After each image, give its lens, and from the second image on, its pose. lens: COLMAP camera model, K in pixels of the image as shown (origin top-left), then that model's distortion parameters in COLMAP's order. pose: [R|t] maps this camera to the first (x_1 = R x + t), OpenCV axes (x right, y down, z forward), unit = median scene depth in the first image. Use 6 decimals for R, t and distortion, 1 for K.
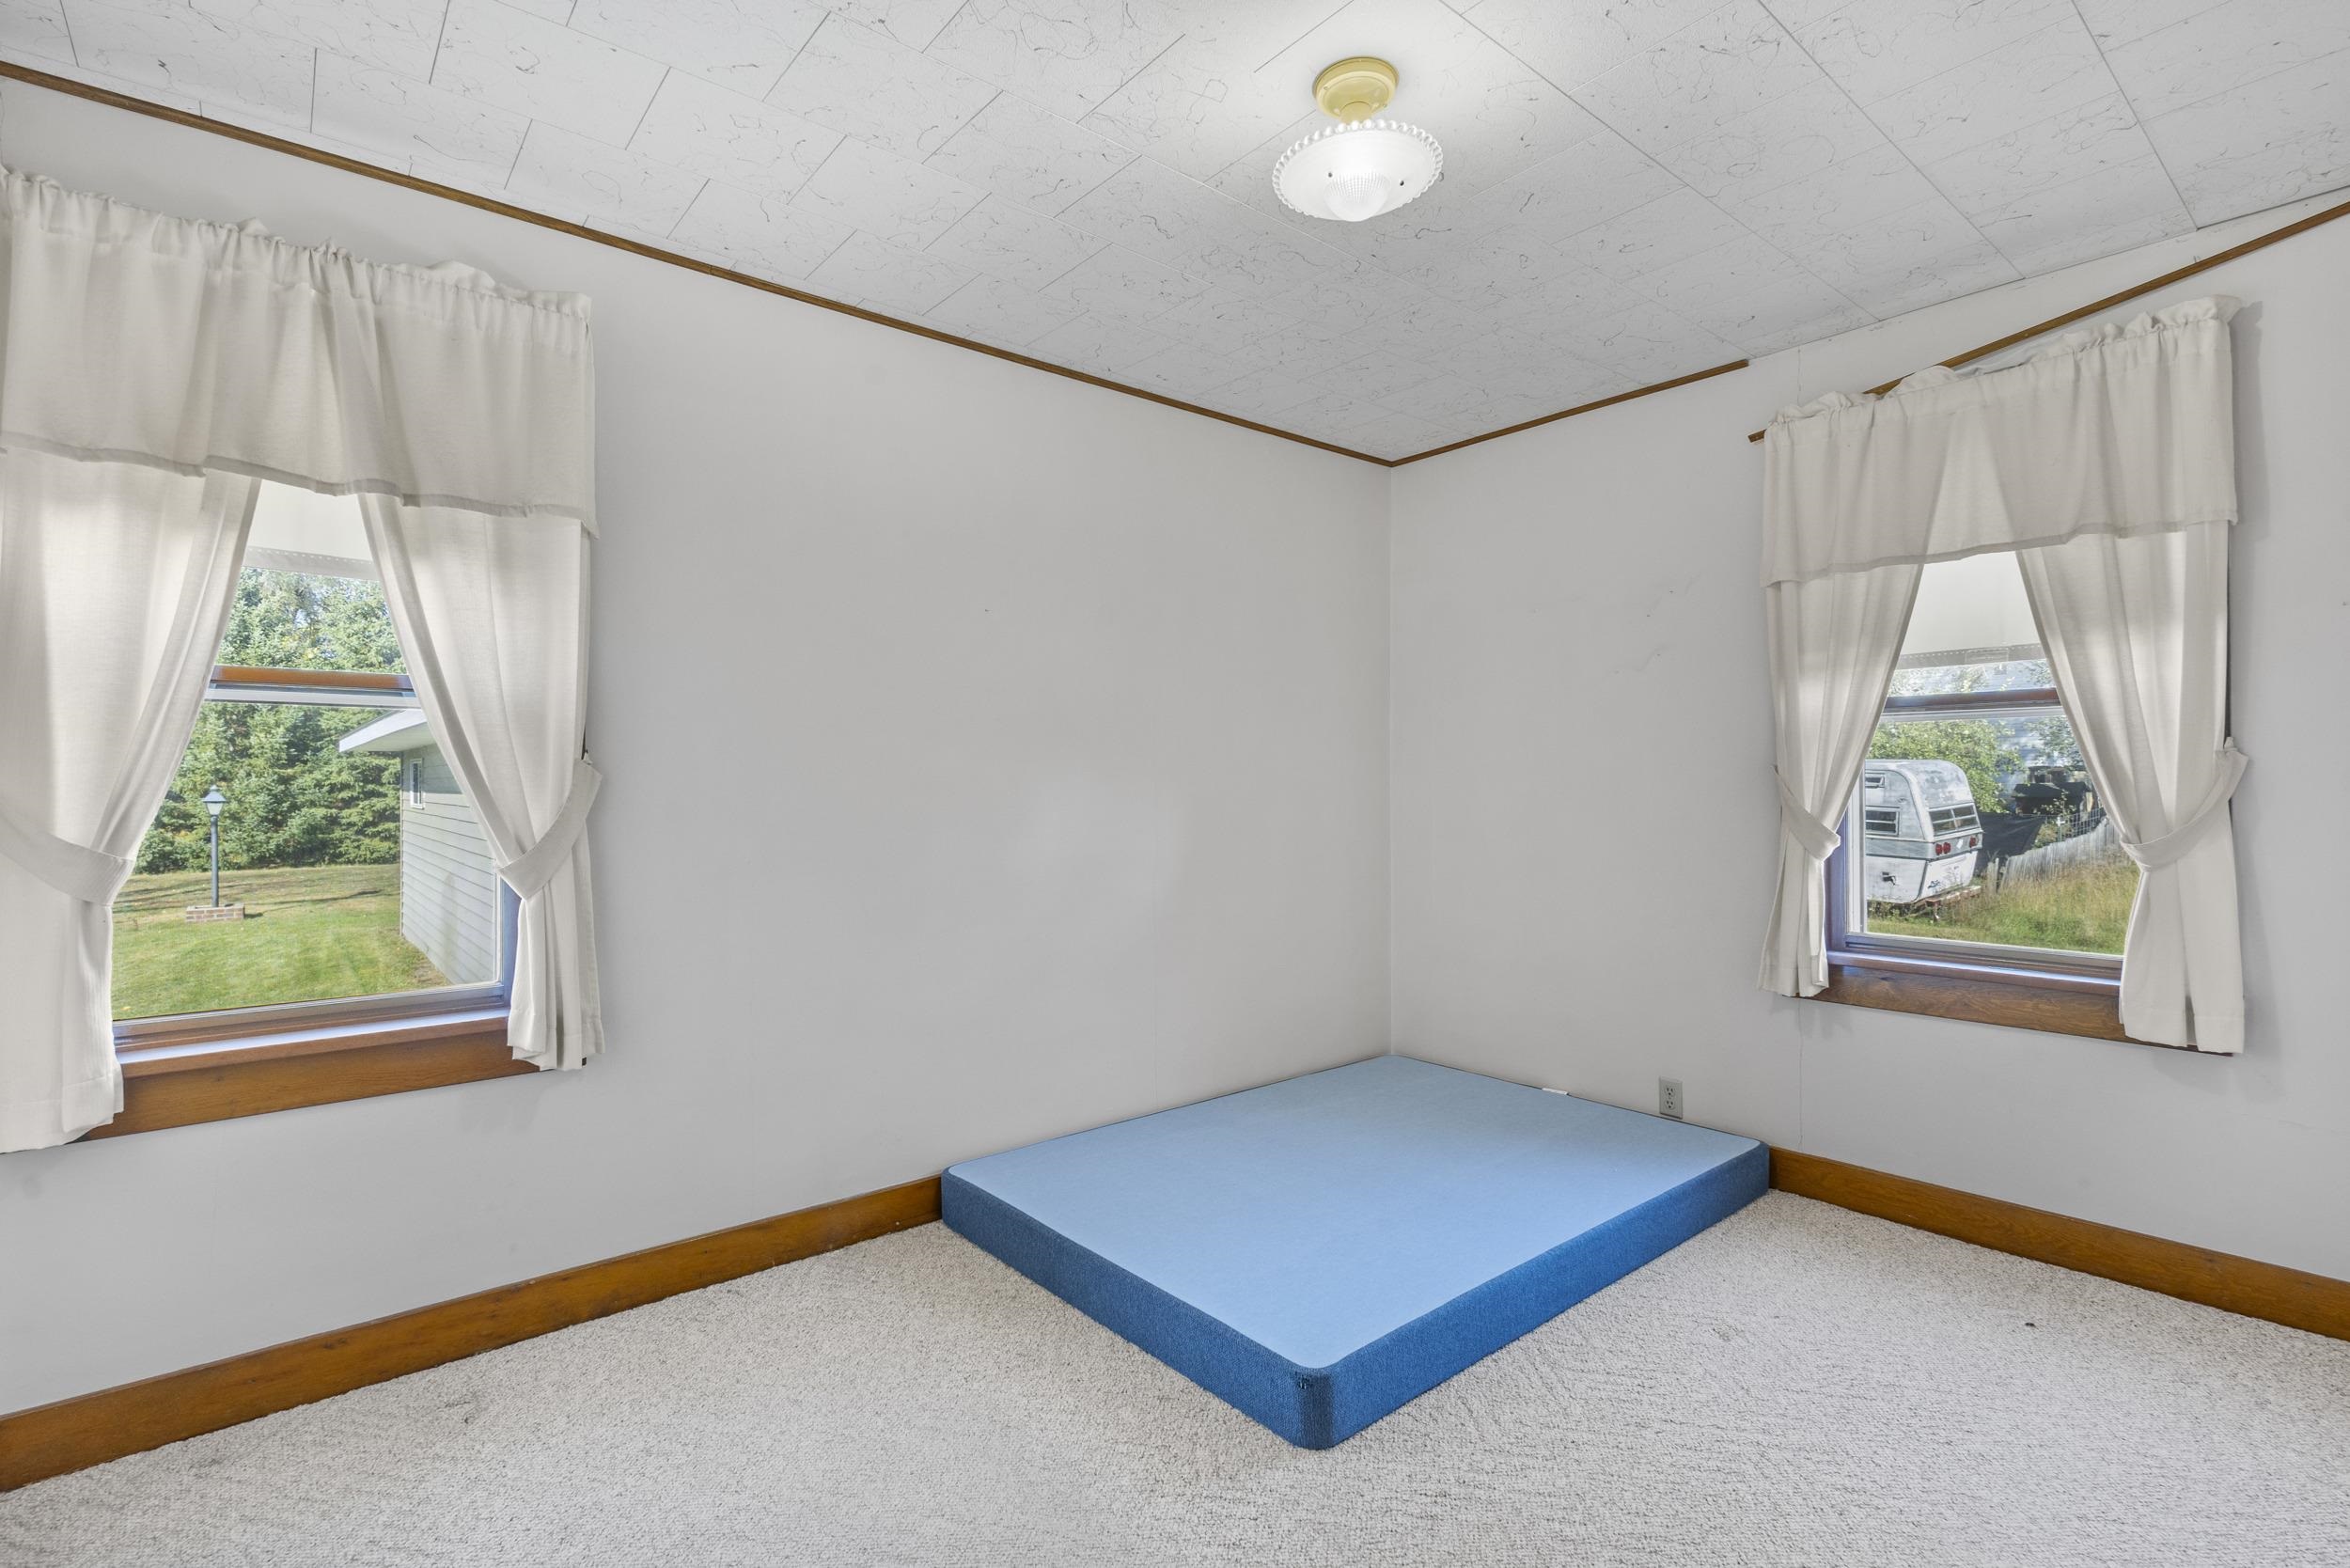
lens RADIAL K [[1074.6, 0, 1164.1], [0, 1074.6, 780.1], [0, 0, 1]] dist [0.013162, -0.005623]
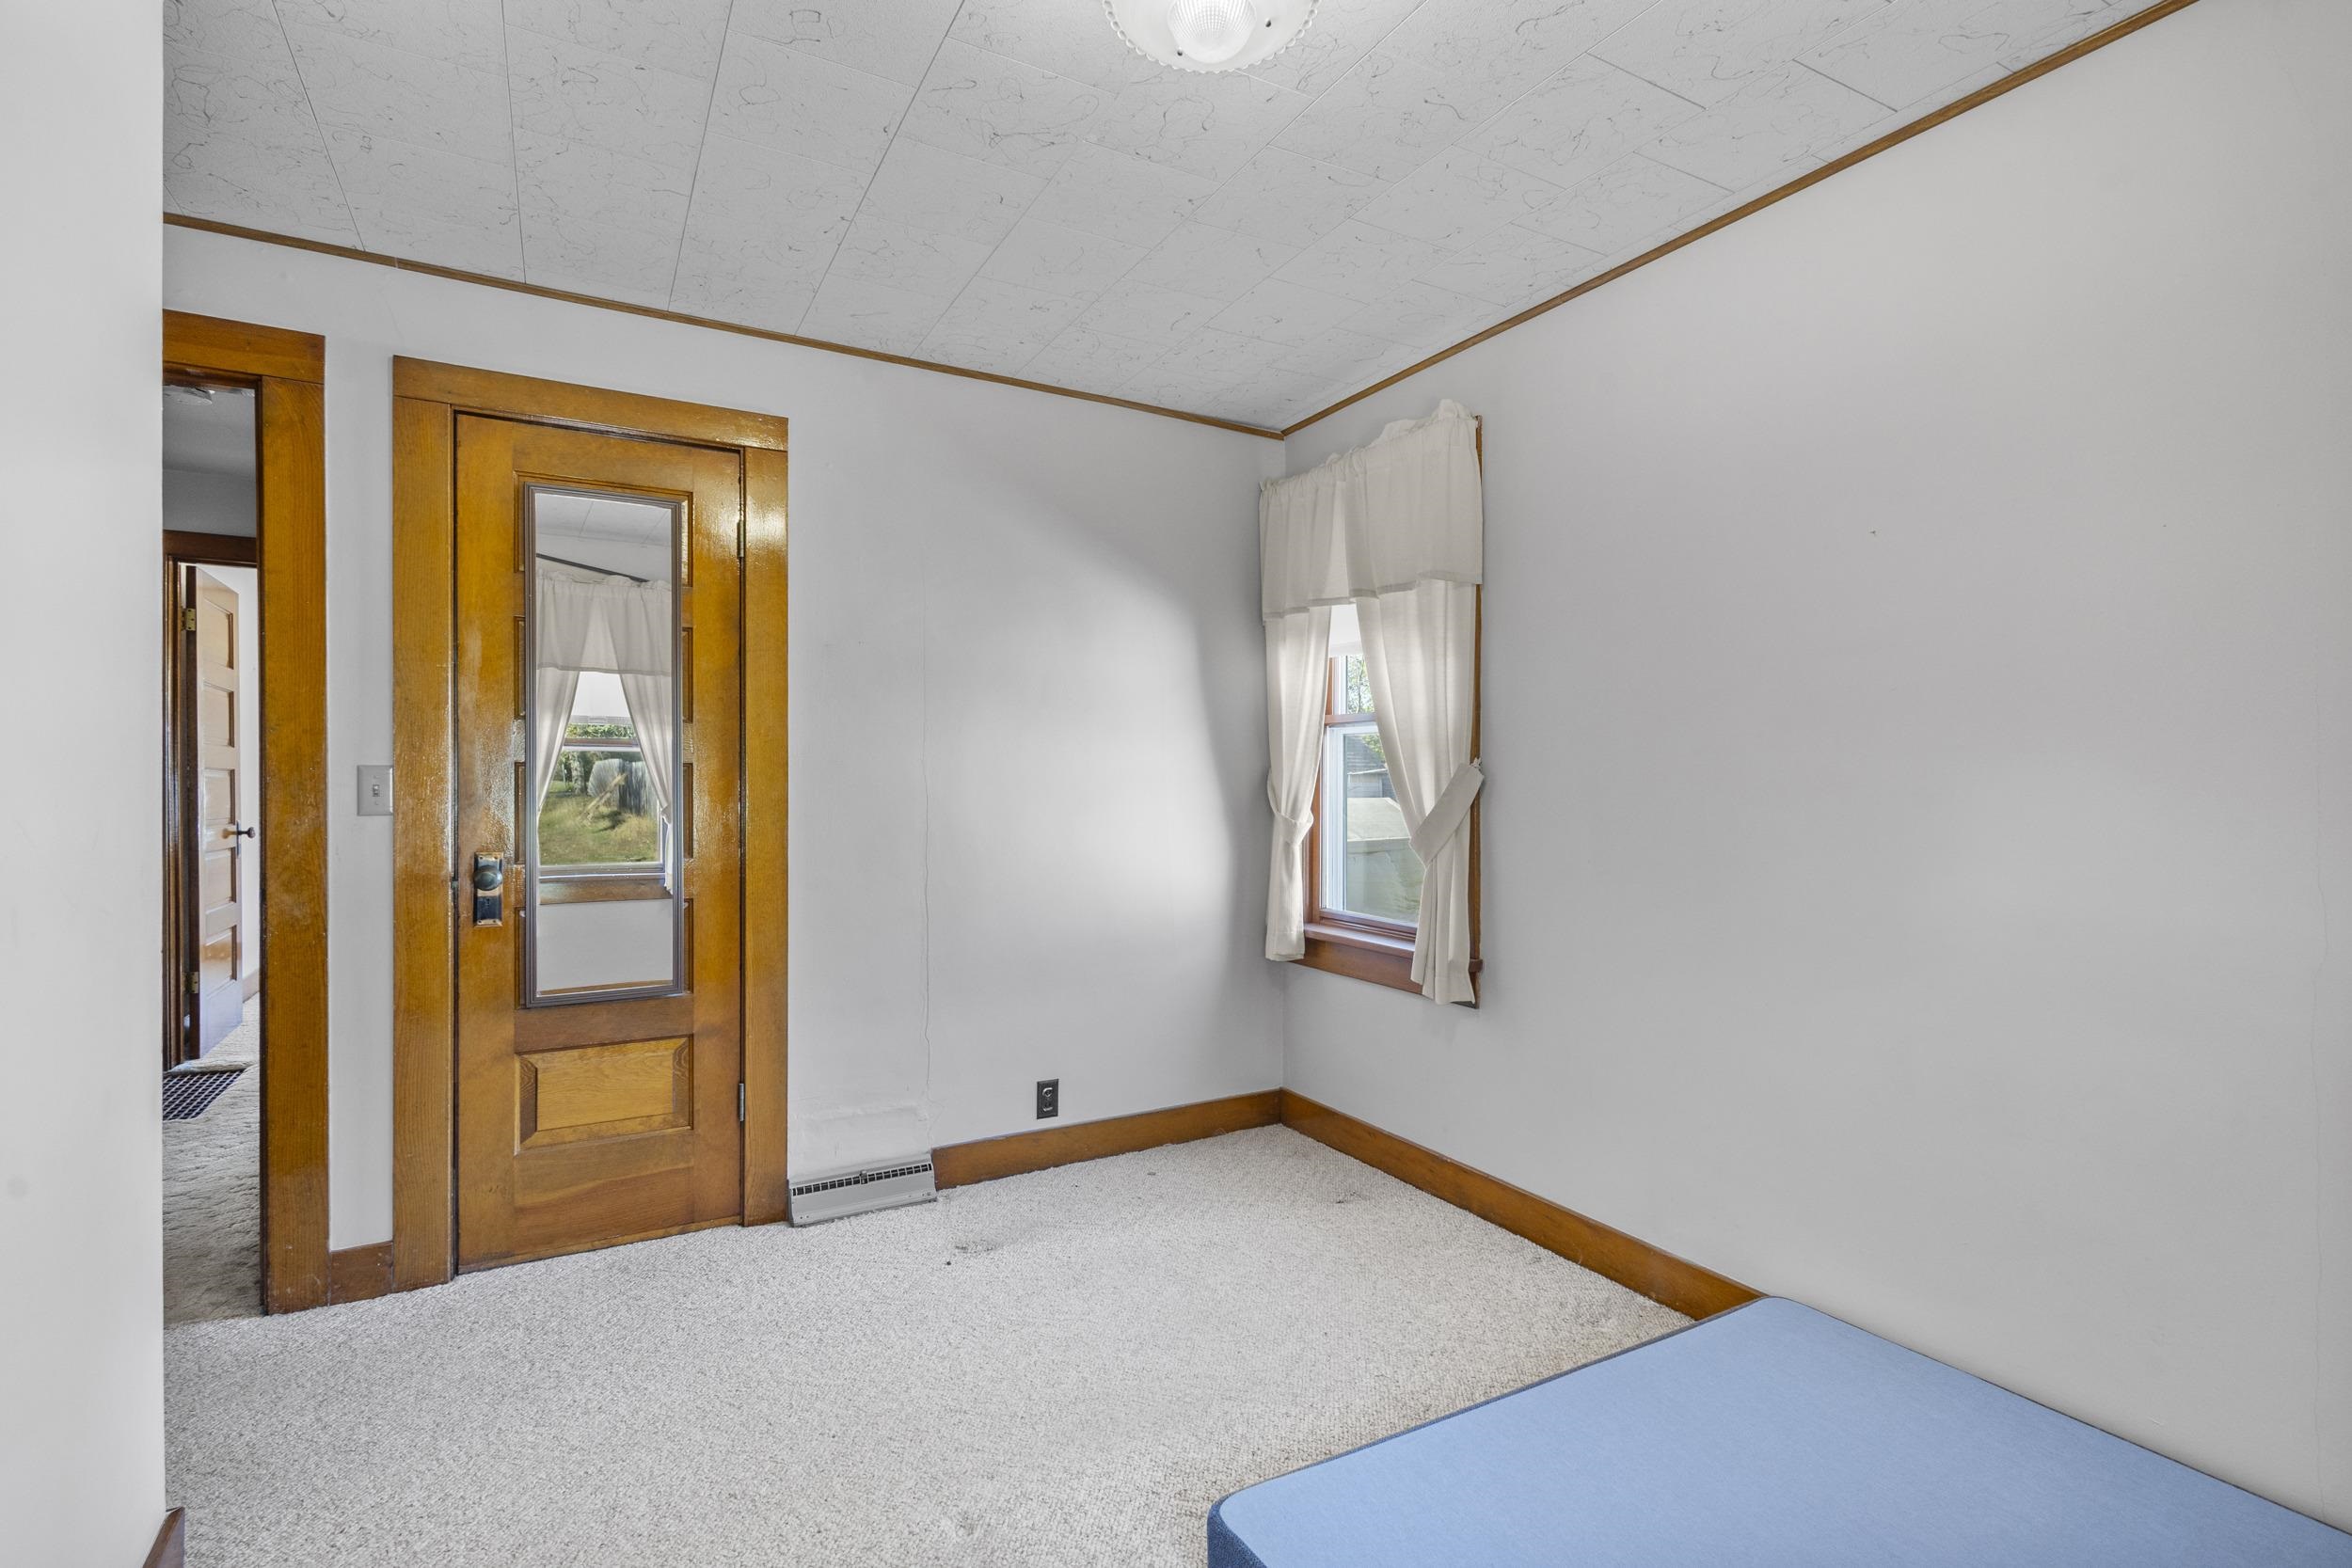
lens RADIAL K [[1075.4, 0, 1165.1], [0, 1075.4, 780.1], [0, 0, 1]] dist [0.013162, -0.005623]
pose [[-0.179576, 0.005484, -0.983729, 0.798097], [0.014889, 0.999885, 0.002856, -0.009991], [0.983631, -0.014134, -0.179637, 0.933614]]
